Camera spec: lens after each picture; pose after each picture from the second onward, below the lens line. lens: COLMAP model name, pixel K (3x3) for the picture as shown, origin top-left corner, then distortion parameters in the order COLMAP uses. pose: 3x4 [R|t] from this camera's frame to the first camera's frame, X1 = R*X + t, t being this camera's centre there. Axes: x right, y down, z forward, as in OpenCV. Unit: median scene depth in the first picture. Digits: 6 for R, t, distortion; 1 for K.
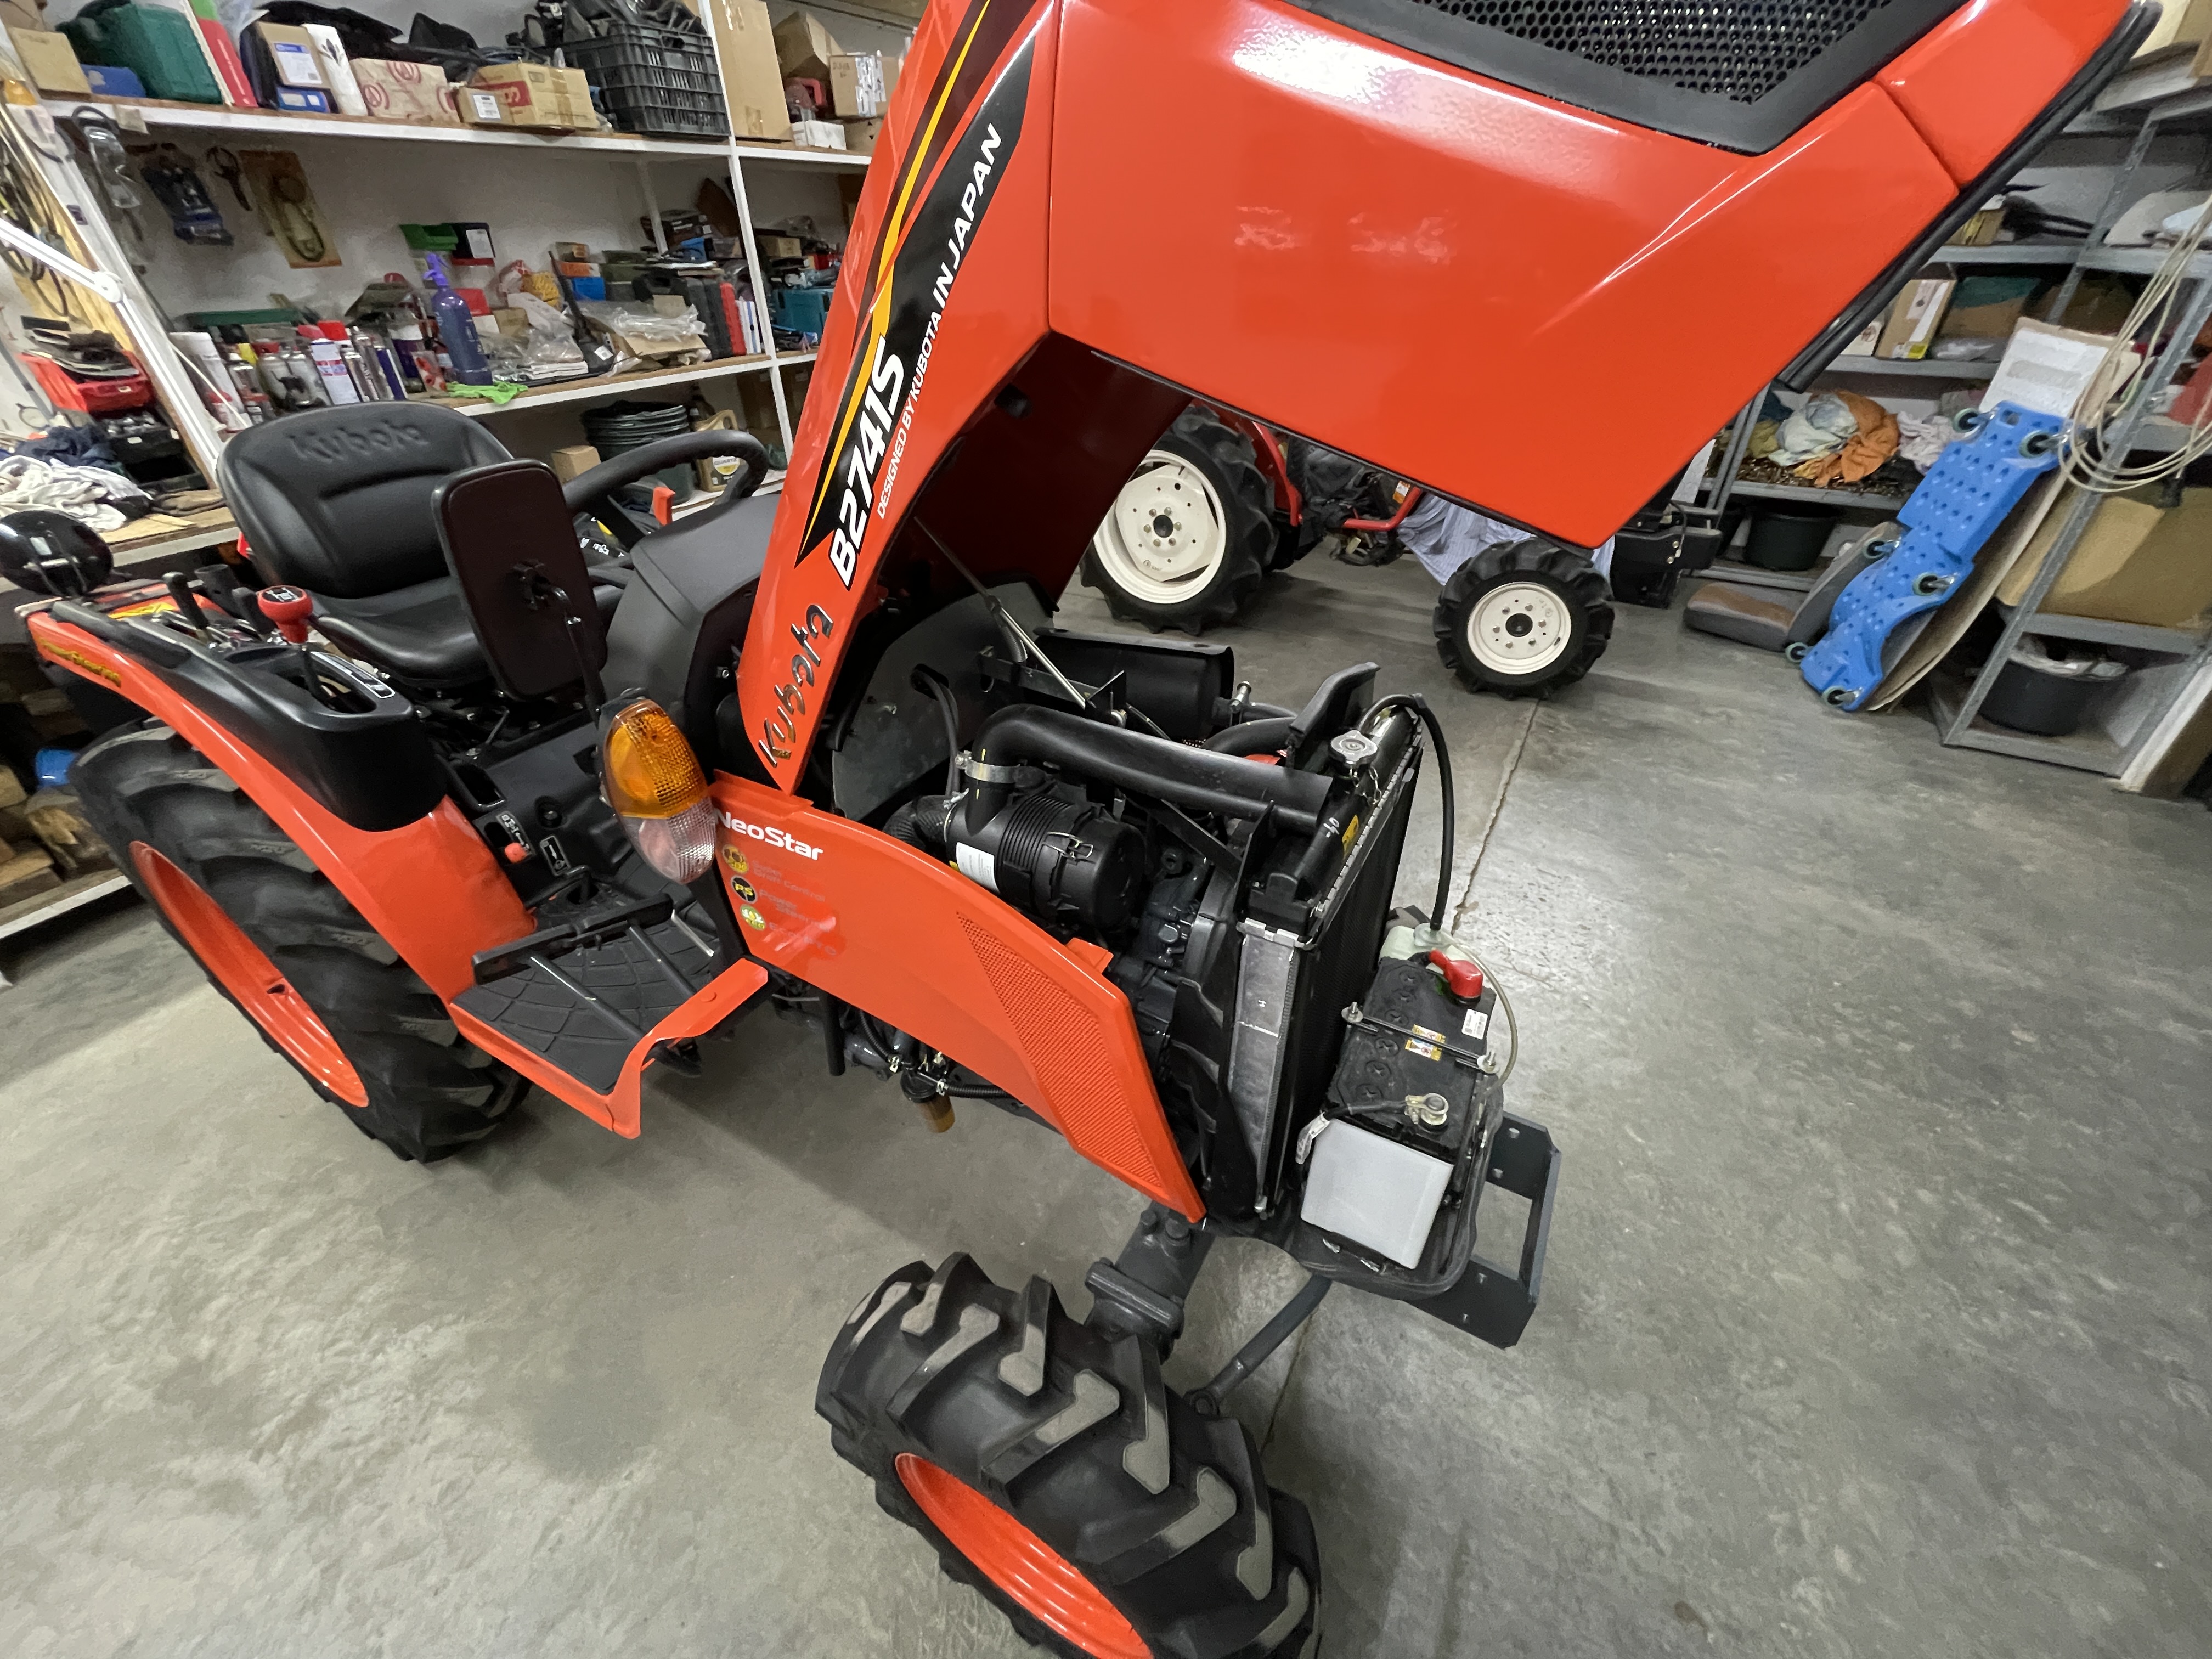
lens RADIAL K [[886.7, 0, 1104.4], [0, 886.7, 828.3], [0, 0, 1]] dist [-0.003488, 0.000093]
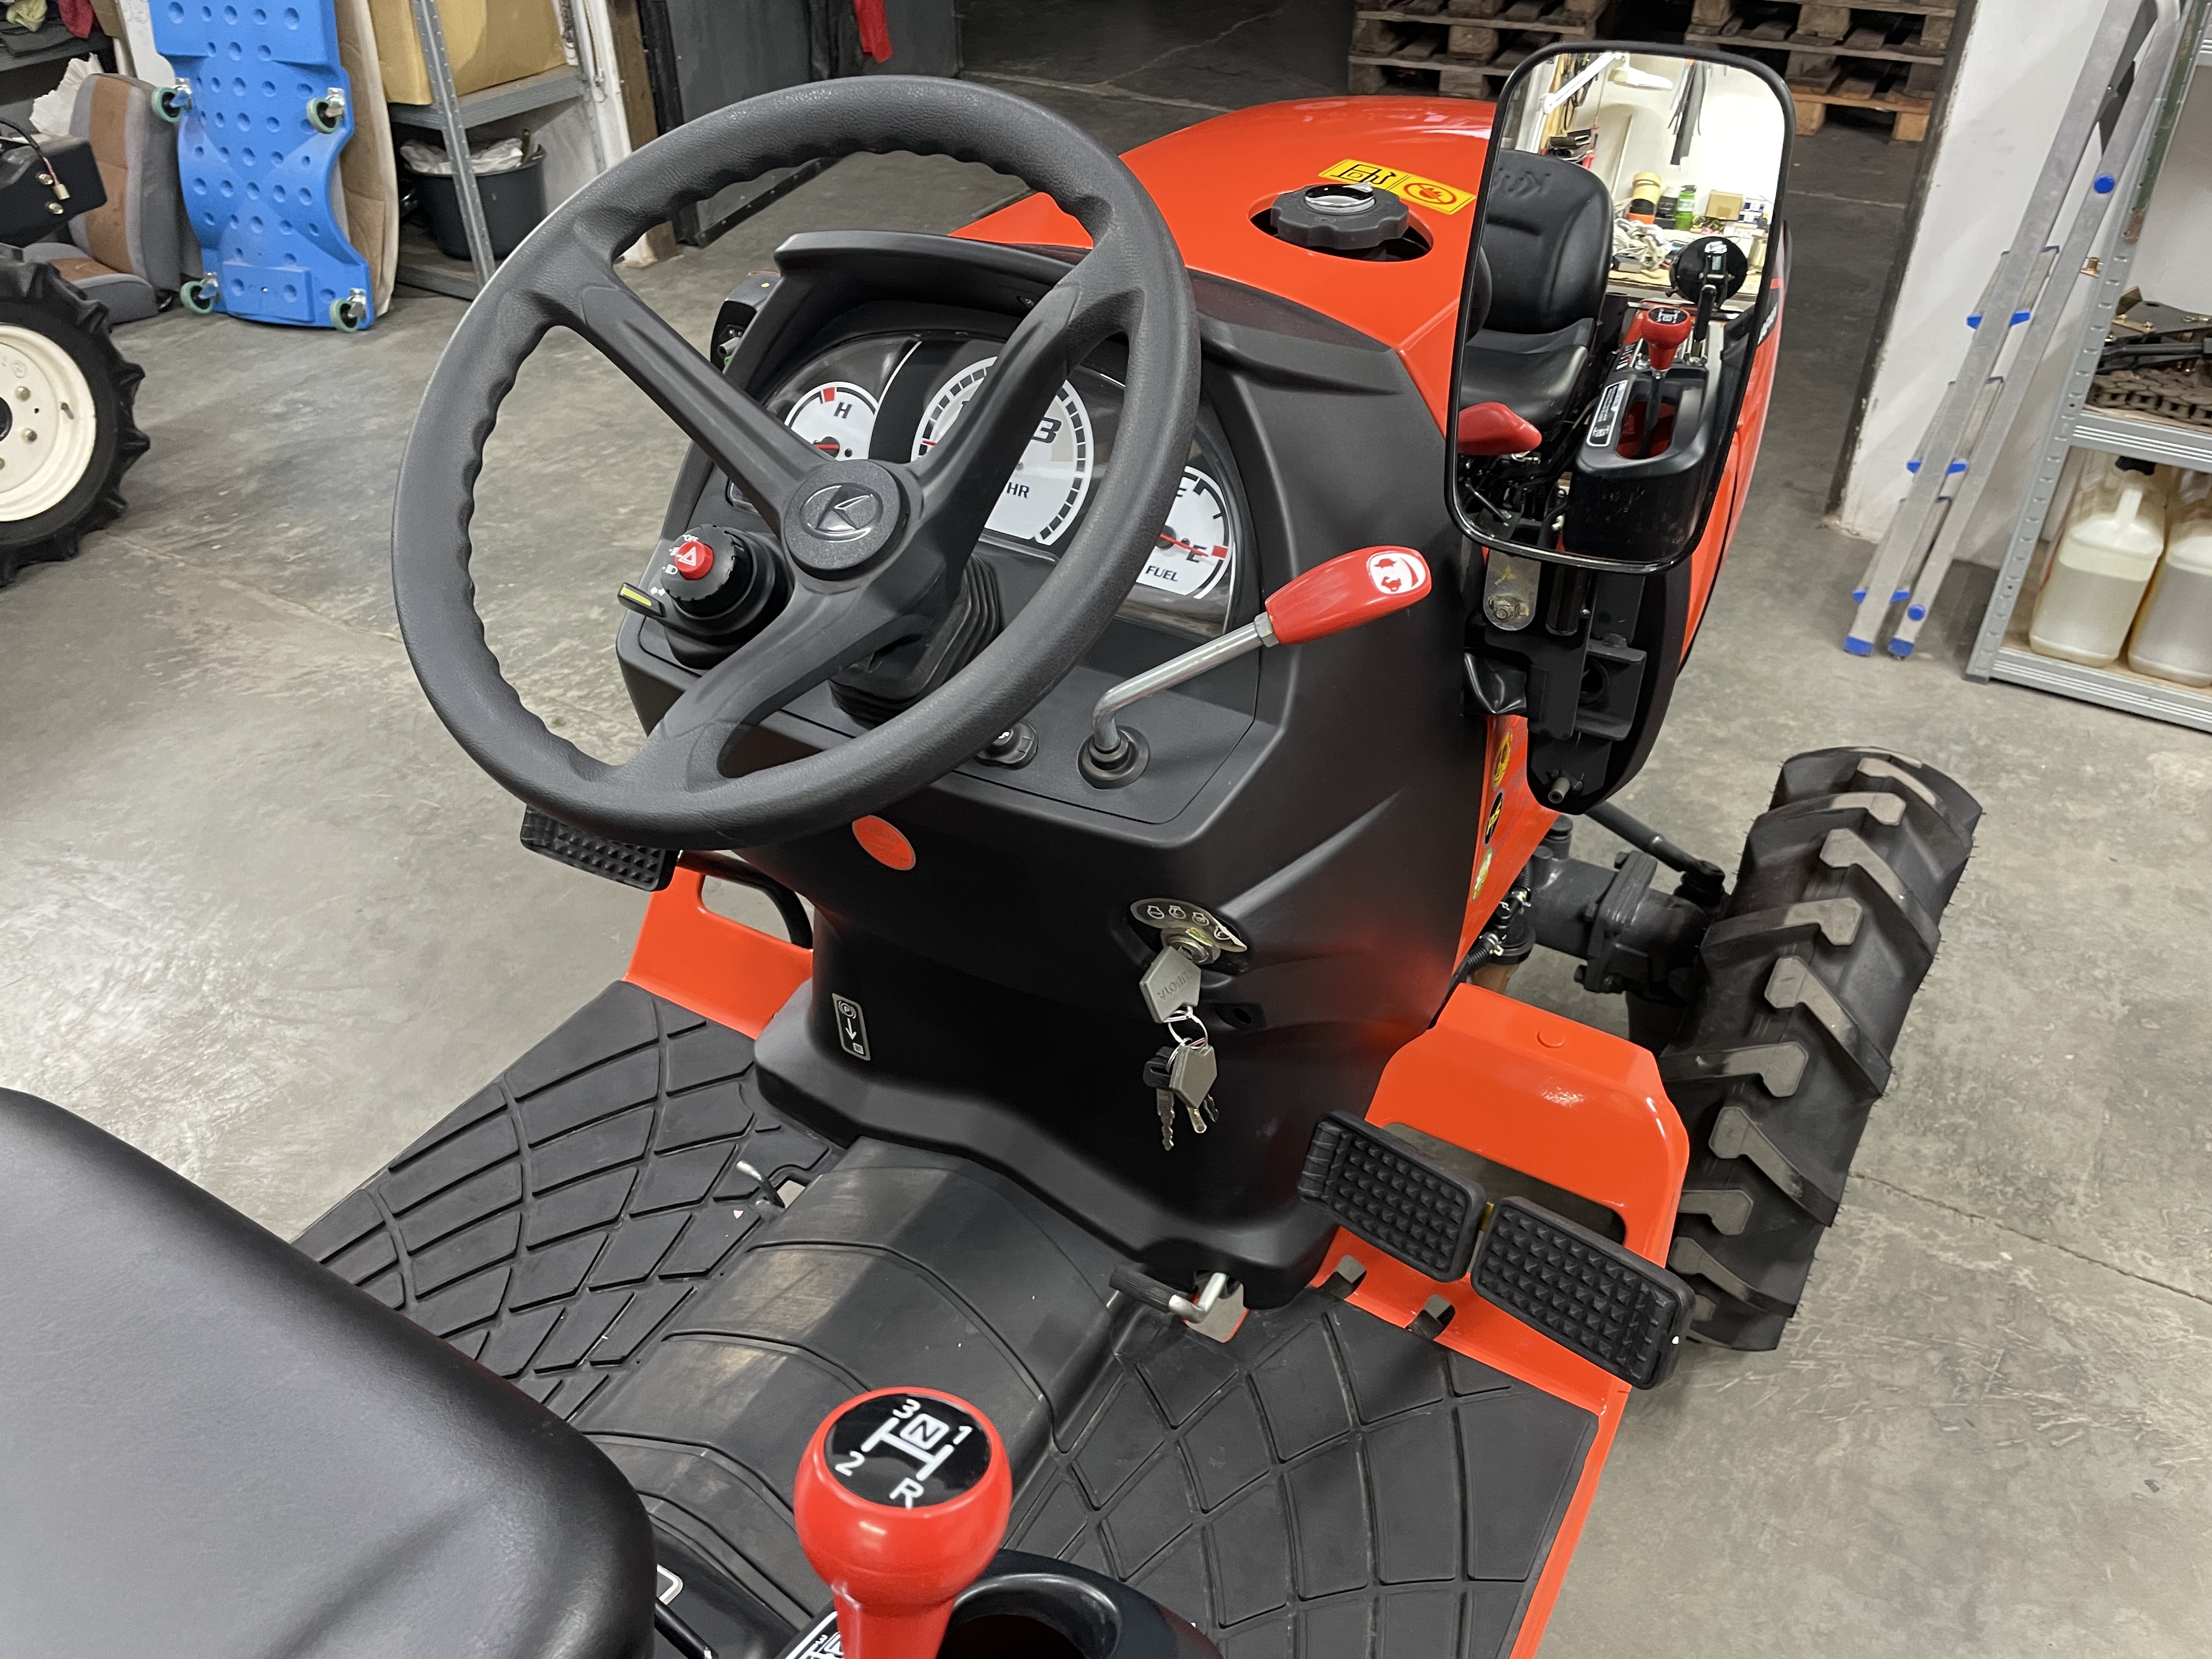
lens RADIAL K [[1655.2, 0, 1106.0], [0, 1655.2, 829.5], [0, 0, 1]] dist [0.085074, -0.109998]
pose [[0.013366, -0.590166, 0.807172, -0.553415], [0.559236, 0.673597, 0.483241, -0.249170], [-0.828900, 0.444941, 0.339045, 0.387515]]
